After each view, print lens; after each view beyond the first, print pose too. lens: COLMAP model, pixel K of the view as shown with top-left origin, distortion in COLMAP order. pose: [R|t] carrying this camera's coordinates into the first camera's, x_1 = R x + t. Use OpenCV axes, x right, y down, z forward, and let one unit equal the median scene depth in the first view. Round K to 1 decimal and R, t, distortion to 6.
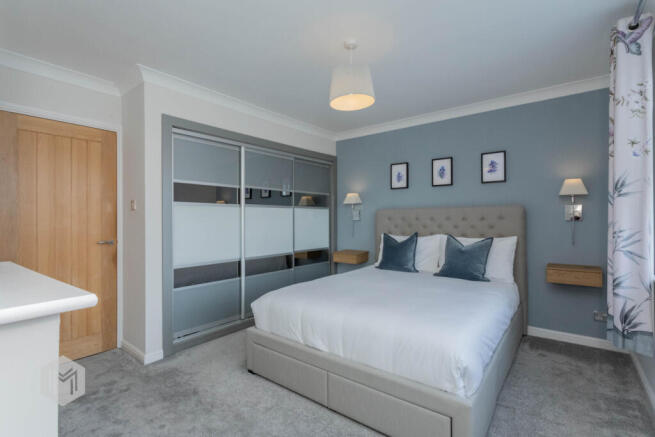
lens RADIAL K [[308.8, 0, 326.7], [0, 308.8, 215.0], [0, 0, 1]] dist [0.000791, 0.000243]
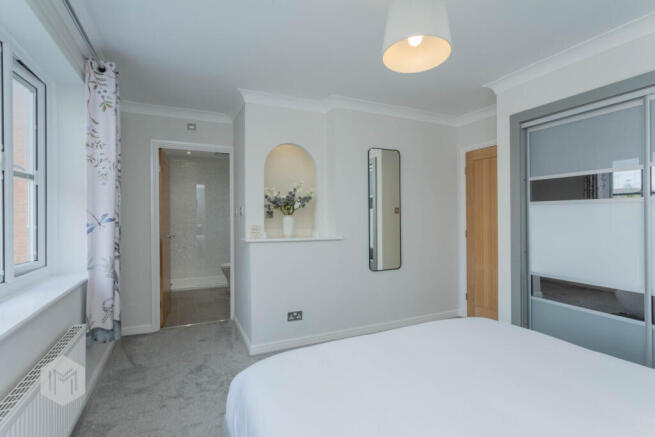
lens RADIAL K [[307.1, 0, 325.5], [0, 307.1, 218.7], [0, 0, 1]] dist [-0.004244, -0.000550]
pose [[-0.443719, 0.006629, -0.896141, 0.775253], [0.003414, 0.999978, 0.005707, 0.000344], [0.896159, -0.000527, -0.443732, 1.119088]]
